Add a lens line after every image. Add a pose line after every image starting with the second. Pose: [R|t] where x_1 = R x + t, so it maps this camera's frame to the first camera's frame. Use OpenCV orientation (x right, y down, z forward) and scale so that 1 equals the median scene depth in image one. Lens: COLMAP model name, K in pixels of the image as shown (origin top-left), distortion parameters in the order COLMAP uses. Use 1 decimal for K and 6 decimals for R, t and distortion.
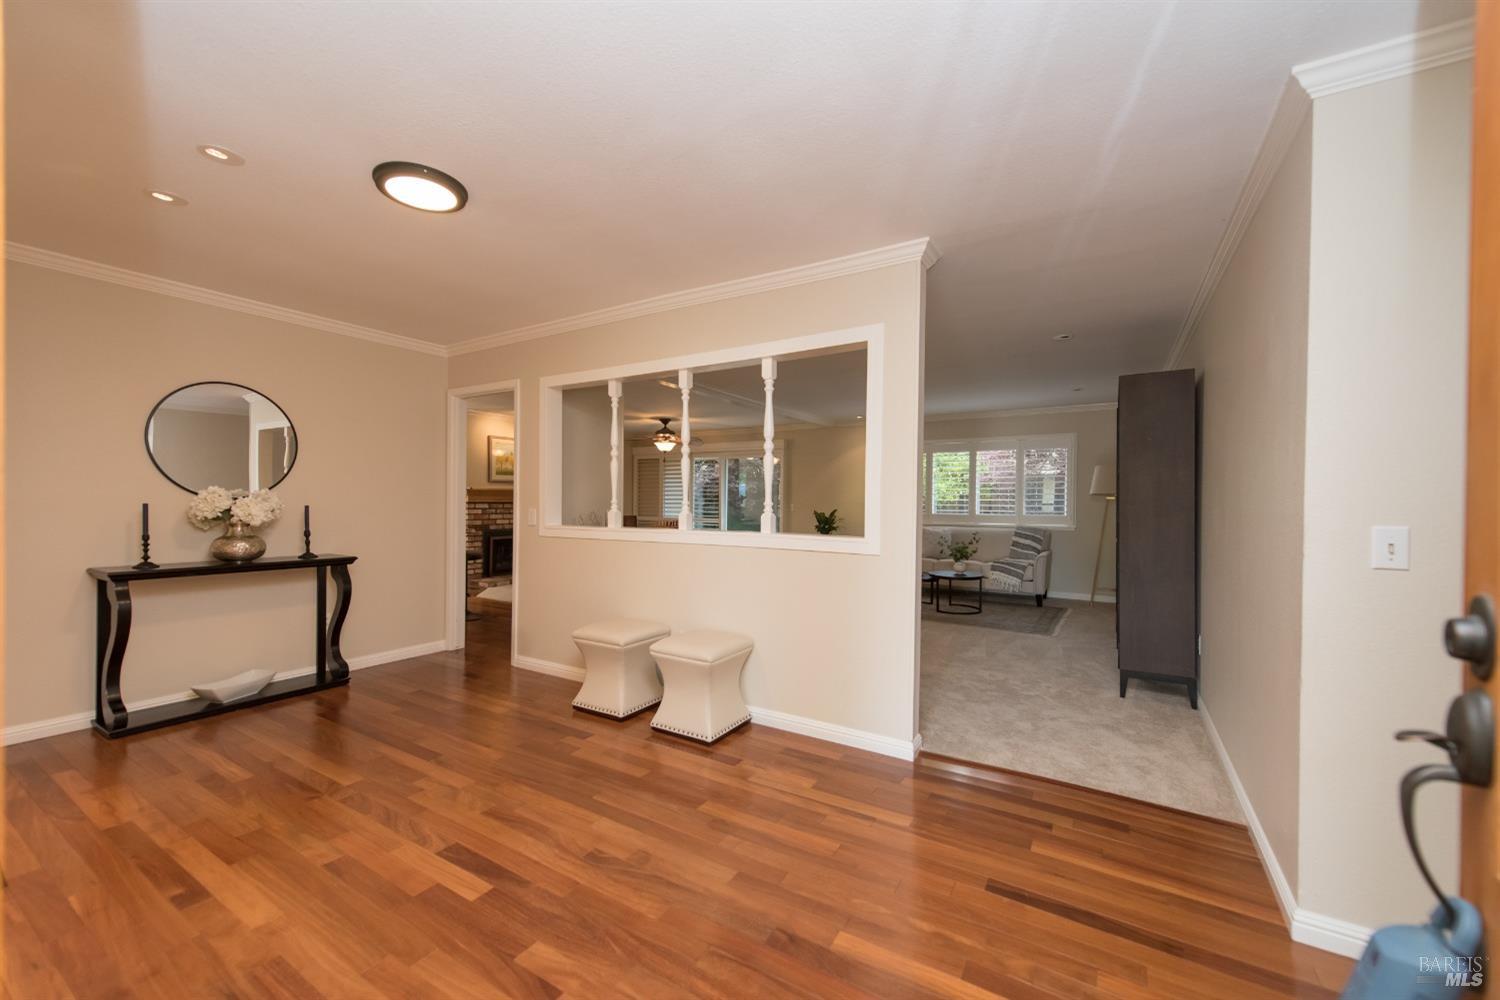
lens RADIAL K [[595.8, 0, 750.0], [0, 595.8, 500.0], [0, 0, 1]] dist [0.014620, -0.008699]
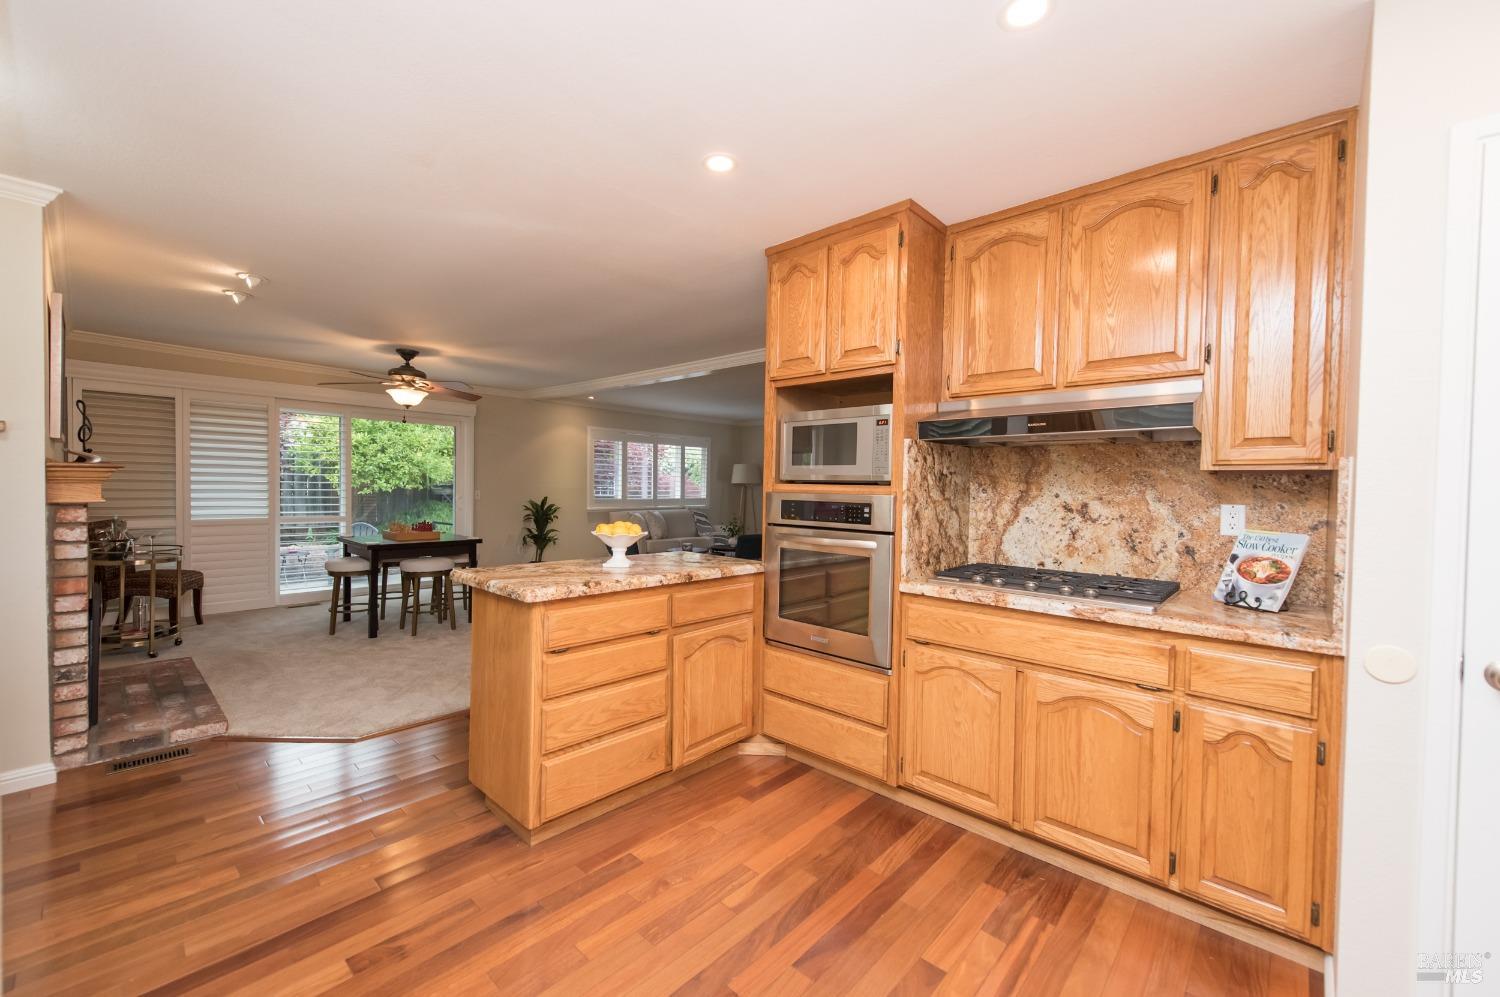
lens RADIAL K [[595.8, 0, 750.0], [0, 595.8, 498.5], [0, 0, 1]] dist [0.014620, -0.008699]
pose [[0.183946, -0.028053, 0.982536, -1.648668], [-0.018781, 0.999310, 0.032048, -0.035828], [-0.982757, -0.024349, 0.183292, 1.374467]]
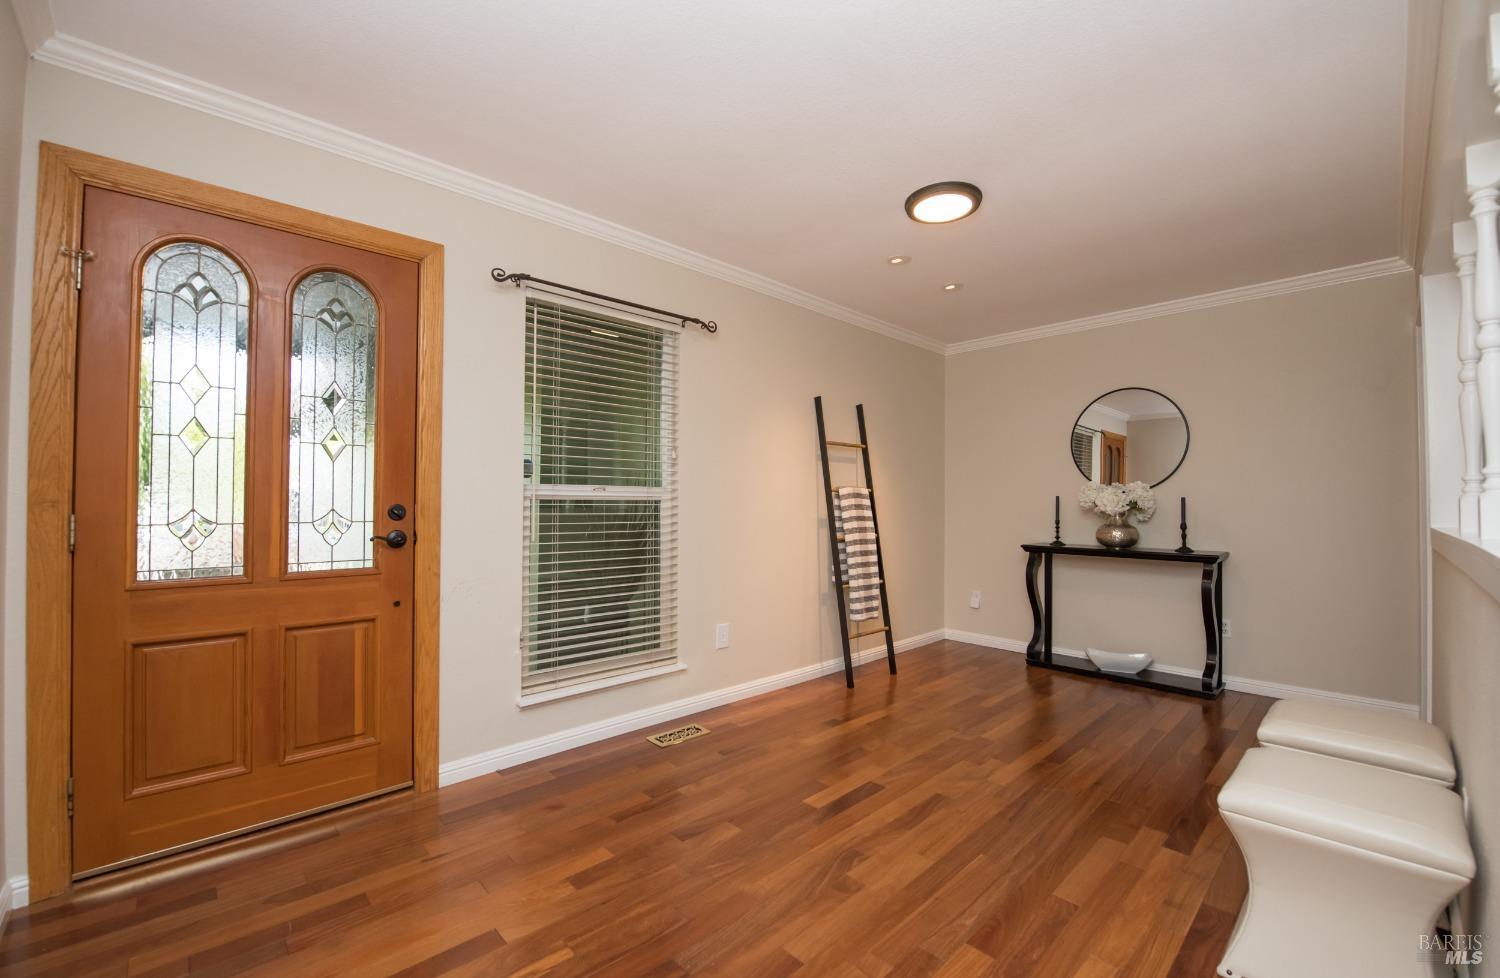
lens RADIAL K [[609.0, 0, 746.0], [0, 609.0, 489.1], [0, 0, 1]] dist [0.000091, -0.000002]
pose [[-0.263470, -0.030917, -0.964172, 0.381912], [-0.003313, 0.999509, -0.031144, 0.028761], [0.964662, -0.005011, -0.263443, 0.580638]]
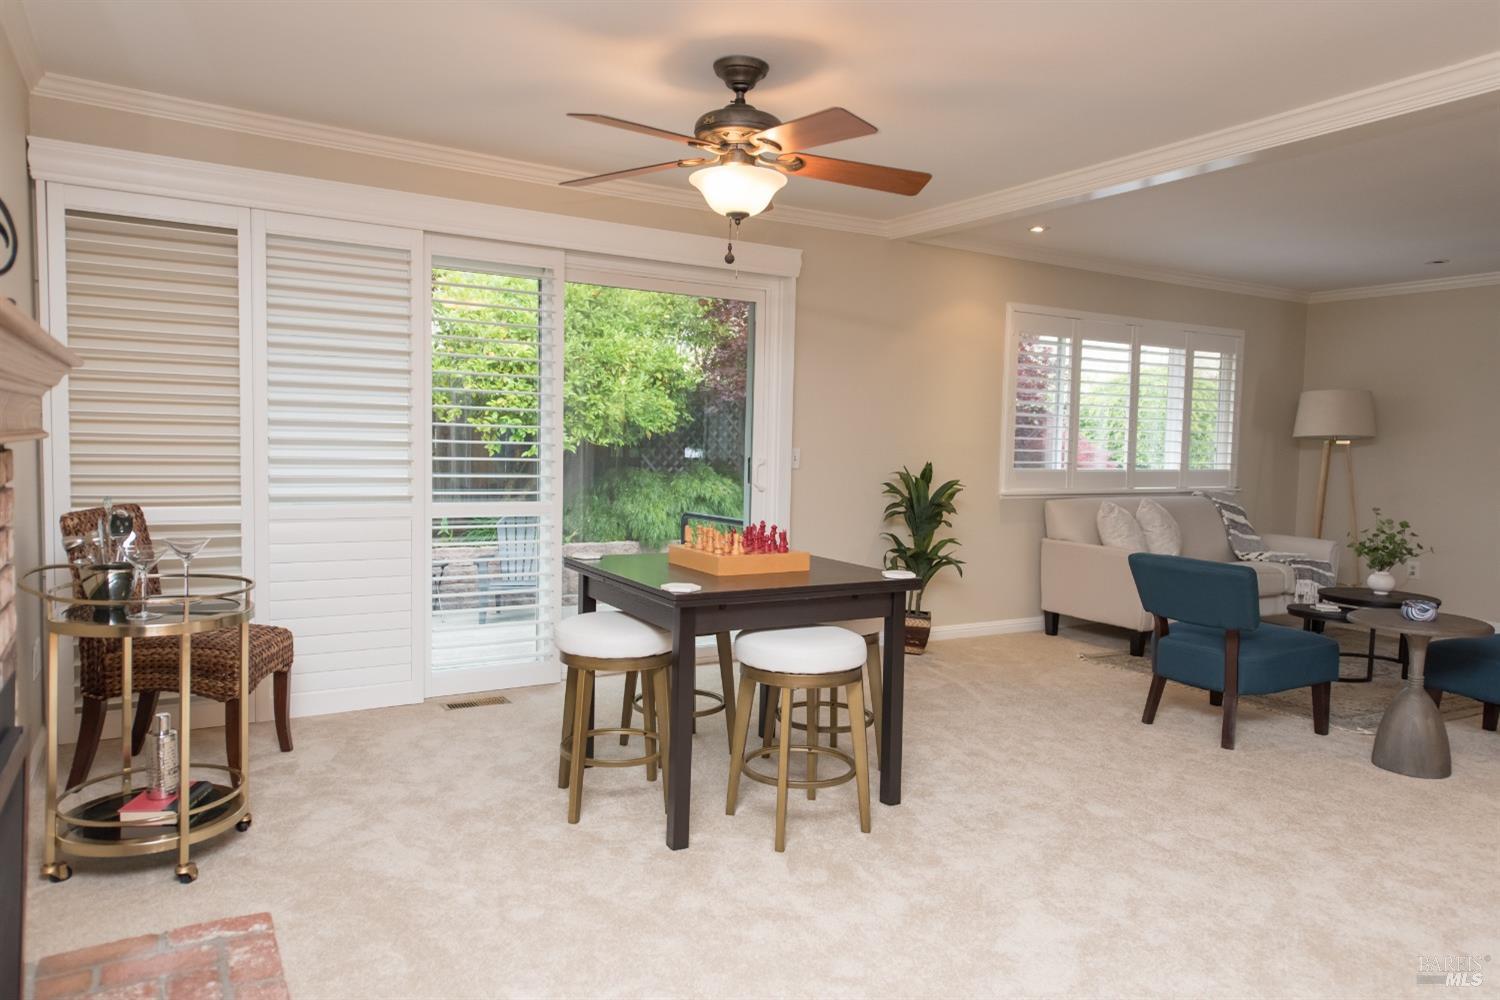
lens RADIAL K [[985.1, 0, 750.0], [0, 985.1, 500.0], [0, 0, 1]] dist [0.052702, -0.043682]
pose [[0.464016, -0.052220, 0.884286, -1.167097], [-0.019861, 0.997397, 0.069322, -0.003367], [-0.885604, -0.049729, 0.461771, 2.032928]]
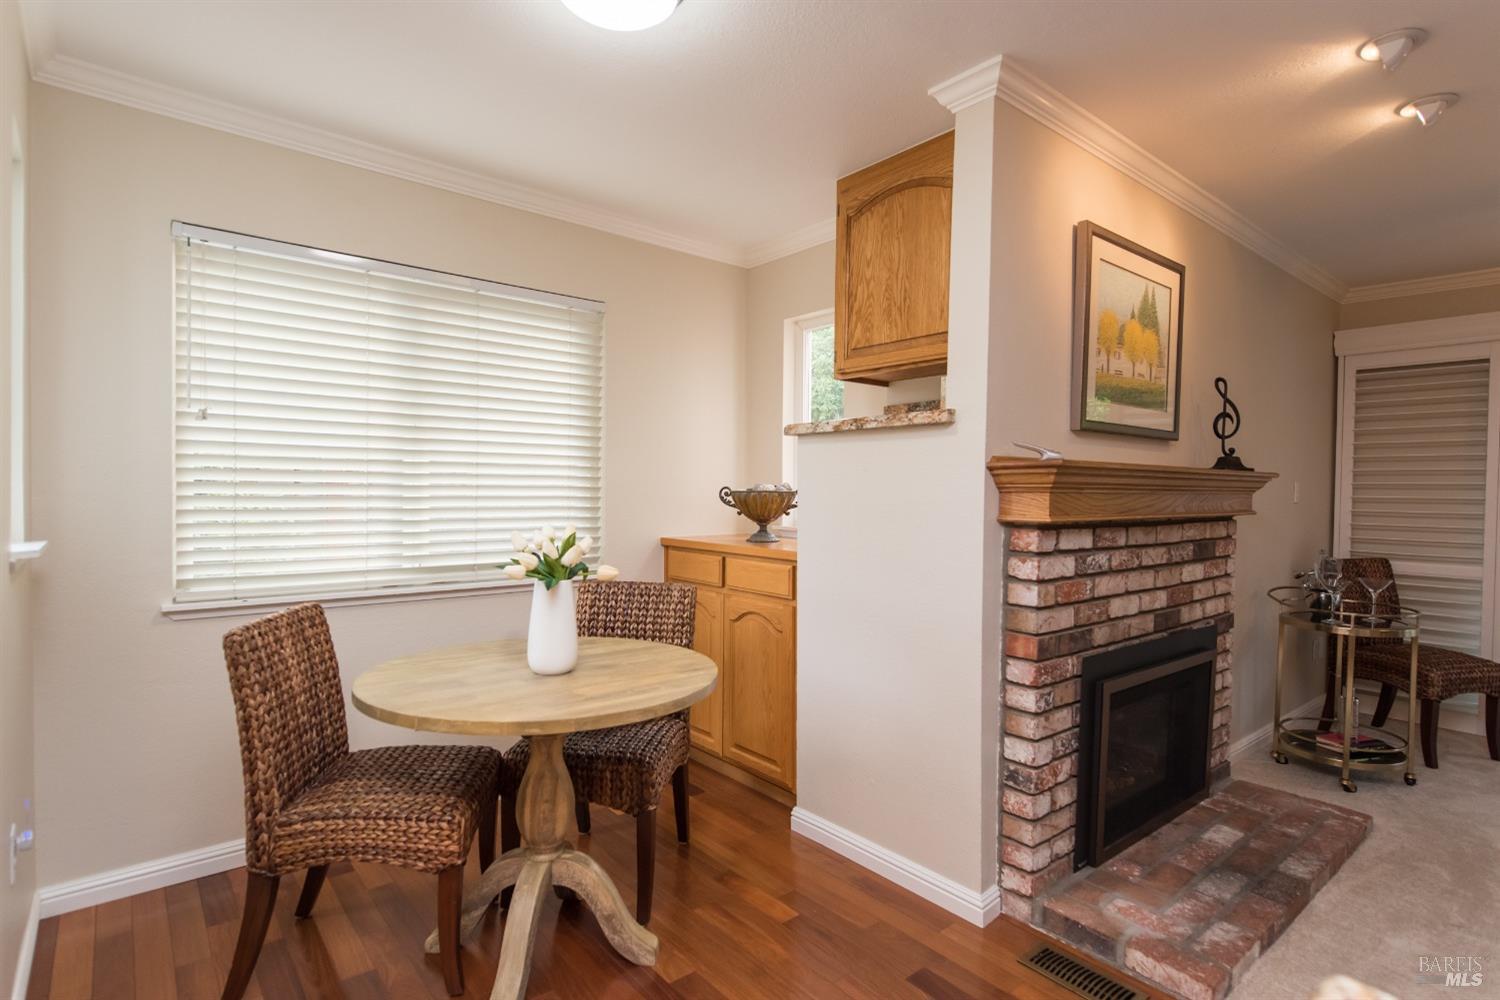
lens RADIAL K [[759.4, 0, 750.4], [0, 759.4, 503.4], [0, 0, 1]] dist [0.007802, -0.001423]
pose [[0.947047, 0.008468, -0.320984, -1.106899], [-0.003099, 0.999847, 0.017233, -0.016903], [0.321081, -0.015325, 0.946928, 1.657226]]
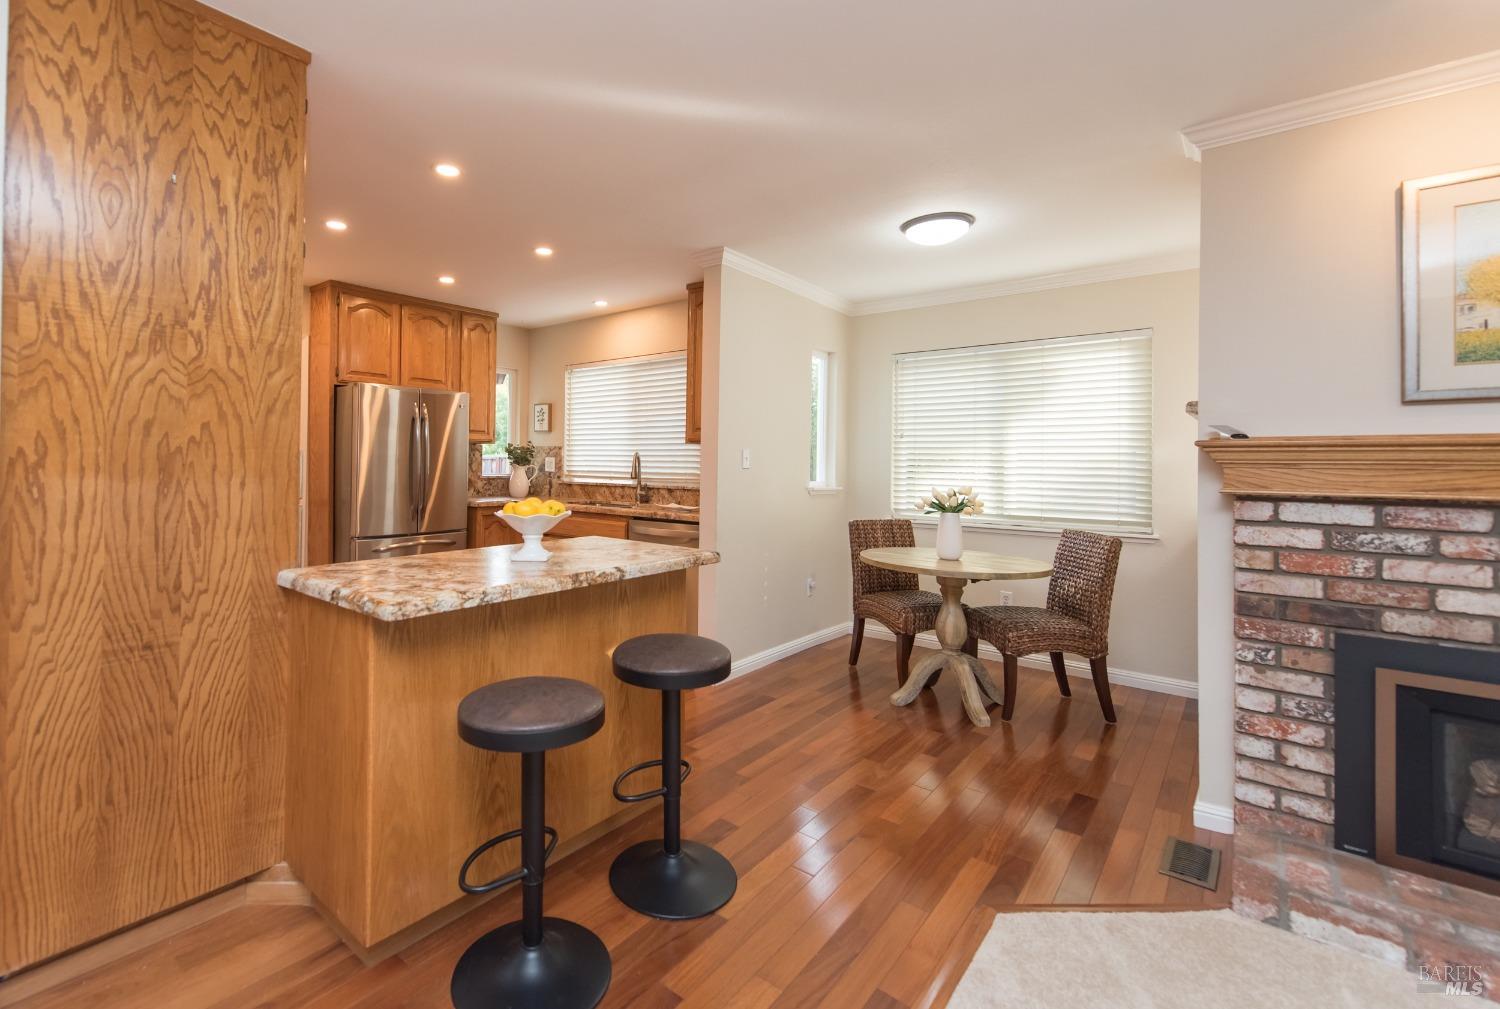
lens RADIAL K [[671.4, 0, 636.3], [0, 671.4, 451.3], [0, 0, 1]] dist [-0.000319, -0.001217]
pose [[-0.188167, -0.029614, -0.981691, -0.372402], [-0.013961, 0.999525, -0.027476, -0.006751], [0.982038, 0.008535, -0.188491, 1.873473]]
